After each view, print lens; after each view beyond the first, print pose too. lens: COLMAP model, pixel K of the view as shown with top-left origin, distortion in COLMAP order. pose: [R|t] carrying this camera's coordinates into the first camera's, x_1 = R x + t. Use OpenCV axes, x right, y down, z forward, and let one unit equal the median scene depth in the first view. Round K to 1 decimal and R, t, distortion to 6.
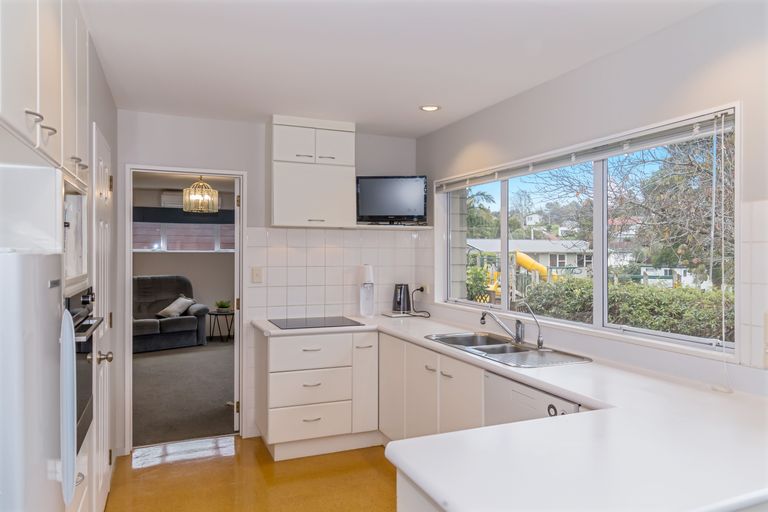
lens RADIAL K [[523.9, 0, 381.0], [0, 523.9, 255.7], [0, 0, 1]] dist [0.014676, 0.002825]
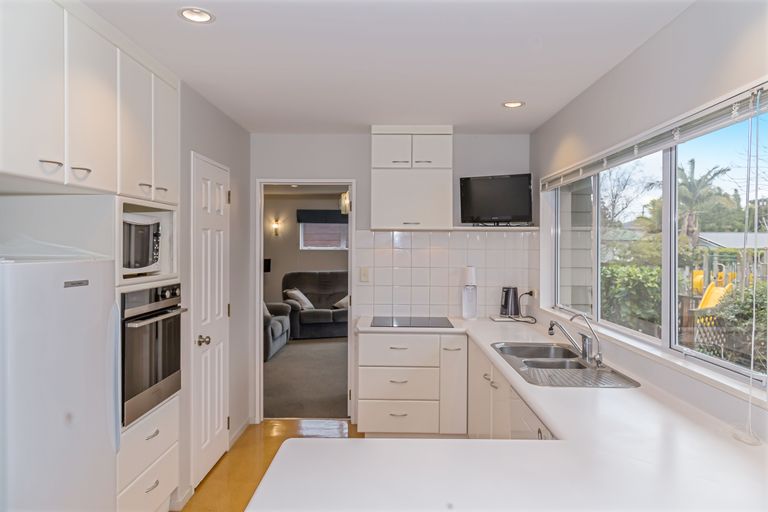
lens RADIAL K [[523.9, 0, 379.2], [0, 523.9, 253.9], [0, 0, 1]] dist [0.014676, 0.002825]
pose [[0.916306, 0.006943, -0.400419, 0.225003], [-0.004325, 0.999963, 0.007442, -0.014006], [0.400456, -0.005087, 0.916302, 0.025242]]
